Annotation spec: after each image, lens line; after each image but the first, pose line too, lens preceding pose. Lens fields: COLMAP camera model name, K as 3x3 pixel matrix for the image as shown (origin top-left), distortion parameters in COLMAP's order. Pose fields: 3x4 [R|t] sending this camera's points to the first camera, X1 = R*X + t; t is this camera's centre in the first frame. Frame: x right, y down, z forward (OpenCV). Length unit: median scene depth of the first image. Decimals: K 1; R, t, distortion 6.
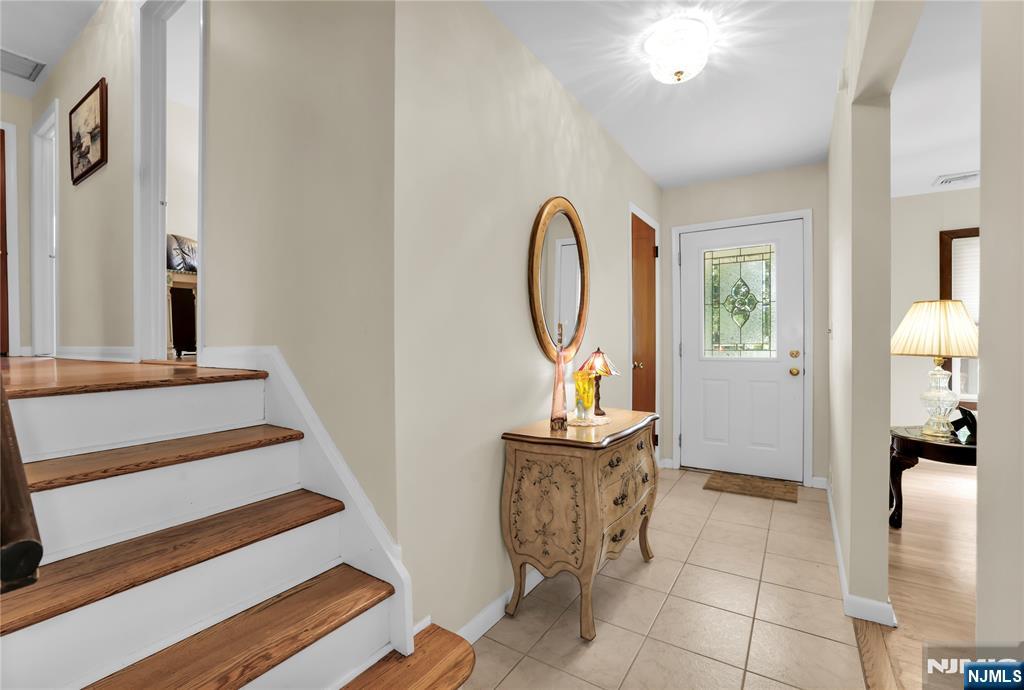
lens RADIAL K [[446.4, 0, 514.6], [0, 446.4, 342.6], [0, 0, 1]] dist [-0.015982, -0.000738]
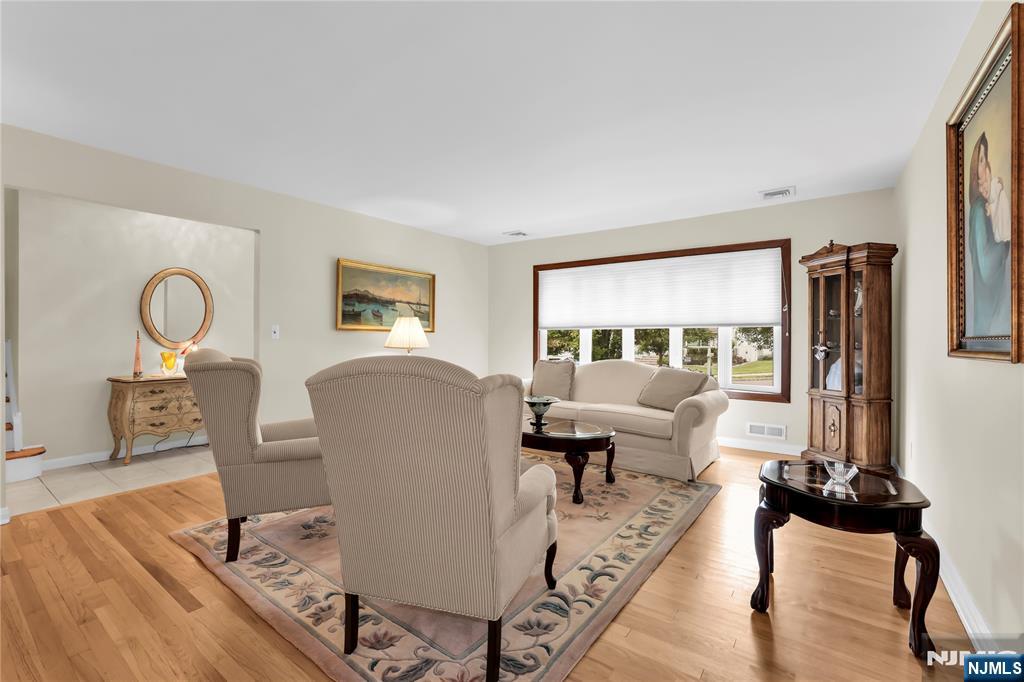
lens RADIAL K [[443.5, 0, 524.7], [0, 443.5, 339.1], [0, 0, 1]] dist [-0.033725, 0.012259]
pose [[0.999594, 0.002736, -0.028370, 1.592775], [-0.002728, 0.999996, 0.000322, -0.002685], [0.028371, -0.000244, 0.999597, -0.852814]]
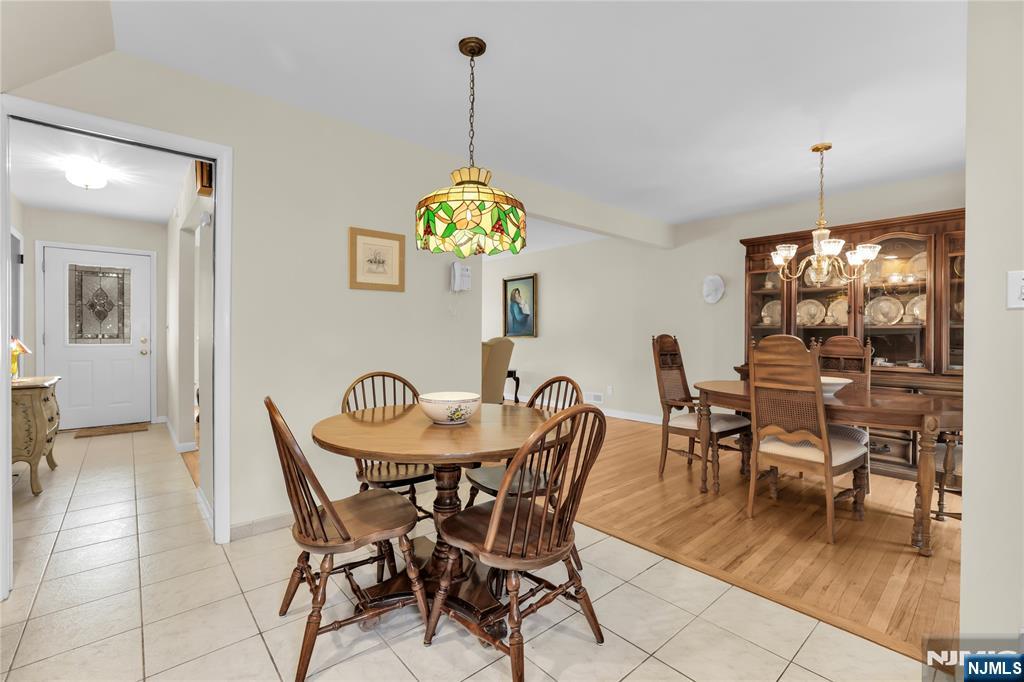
lens RADIAL K [[443.5, 0, 514.6], [0, 443.5, 338.8], [0, 0, 1]] dist [-0.033725, 0.012259]
pose [[0.268366, -0.007138, 0.963290, -0.735312], [0.001128, 0.999974, 0.007095, 0.013645], [-0.963316, -0.000817, 0.268368, -0.989725]]
